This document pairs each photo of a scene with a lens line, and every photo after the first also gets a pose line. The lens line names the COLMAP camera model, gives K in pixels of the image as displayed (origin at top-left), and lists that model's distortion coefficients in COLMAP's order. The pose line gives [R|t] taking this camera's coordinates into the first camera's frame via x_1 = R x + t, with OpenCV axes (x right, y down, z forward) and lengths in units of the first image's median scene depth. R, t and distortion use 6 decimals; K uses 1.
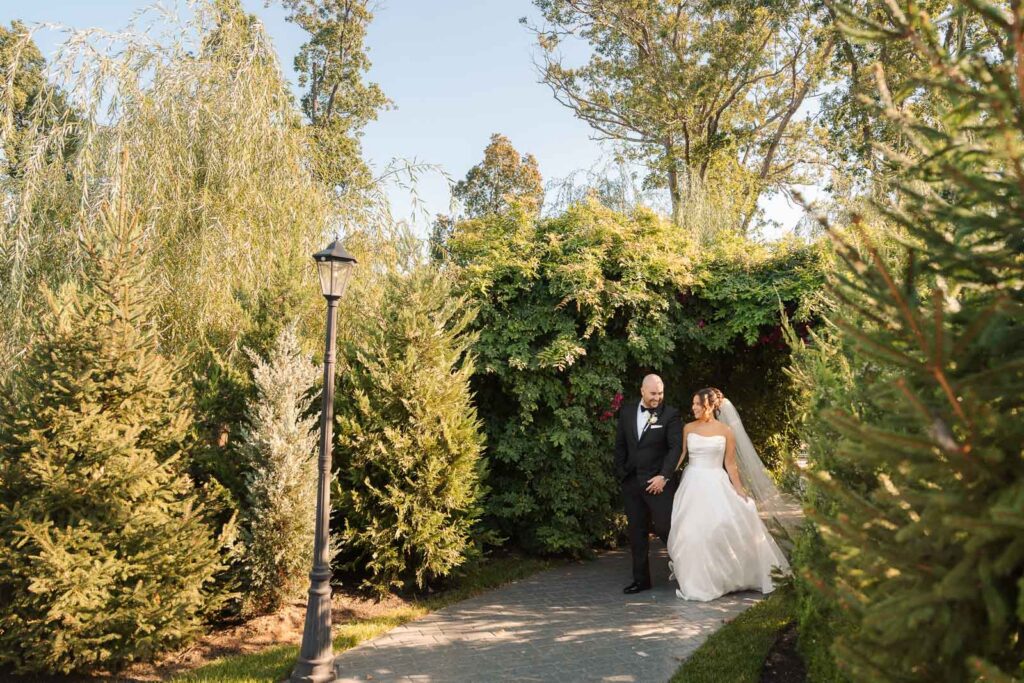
lens RADIAL K [[773.5, 0, 571.1], [0, 773.5, 339.6], [0, 0, 1]] dist [0.002515, 0.001402]
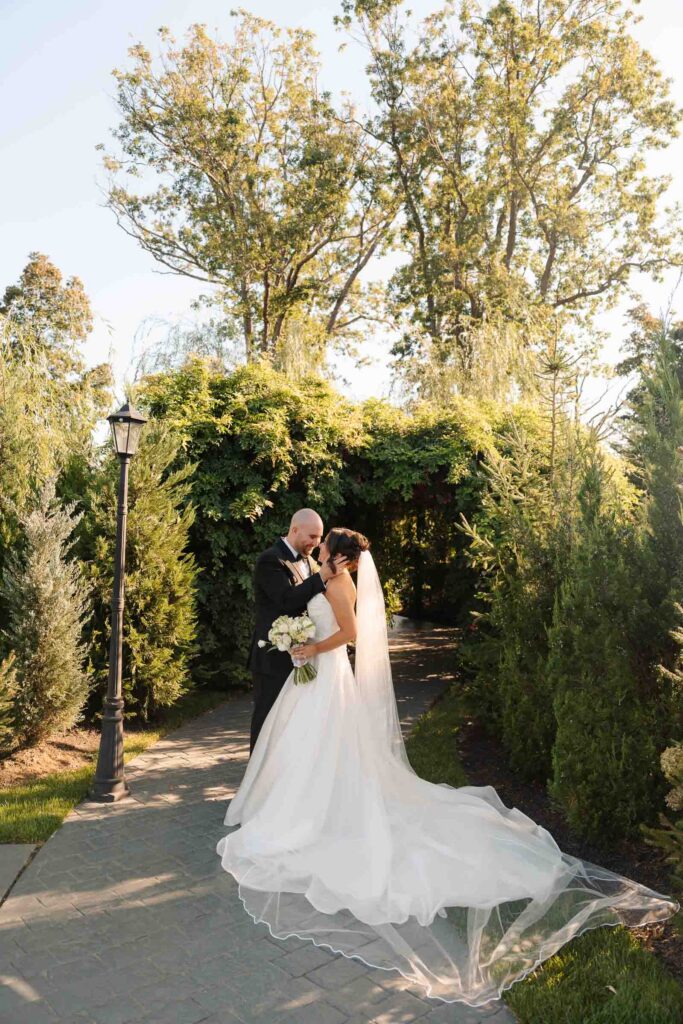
lens RADIAL K [[780.5, 0, 341.5], [0, 780.5, 512.0], [0, 0, 1]] dist [0.042329, 0.001405]
pose [[0.956844, 0.022013, 0.289768, -0.219292], [-0.033194, 0.998880, 0.033726, -0.013774], [-0.288701, -0.041889, 0.956503, -0.105583]]
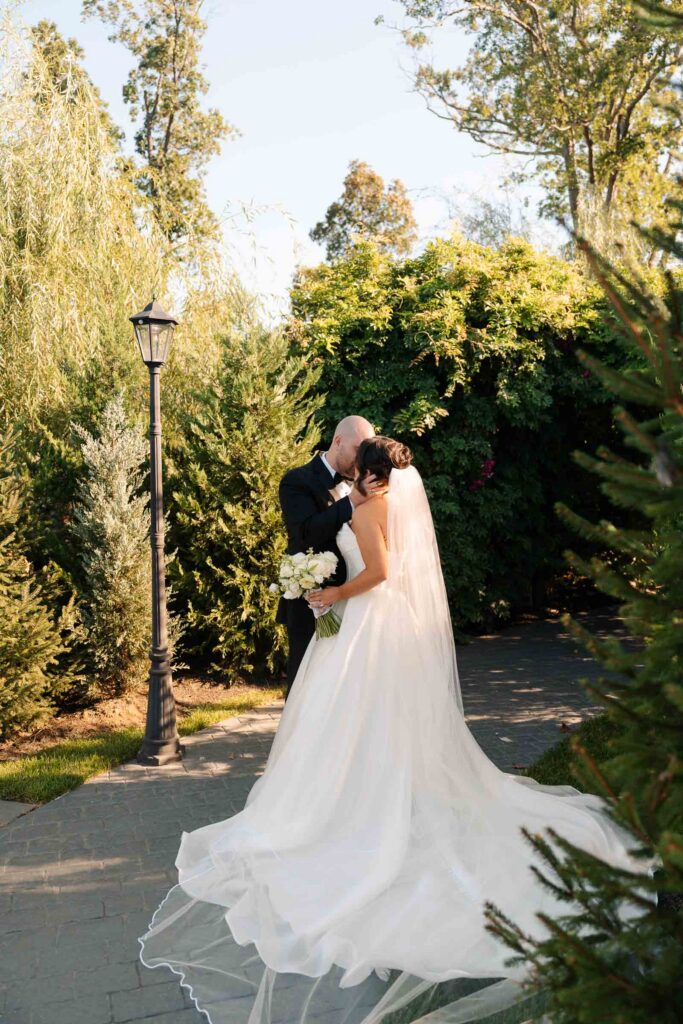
lens RADIAL K [[894.0, 0, 341.5], [0, 894.0, 512.0], [0, 0, 1]] dist [0.002670, 0.017400]
pose [[0.990270, -0.029892, -0.135909, 0.034863], [0.045779, 0.992273, 0.115318, 0.005427], [0.131412, -0.120418, 0.983987, -0.027791]]
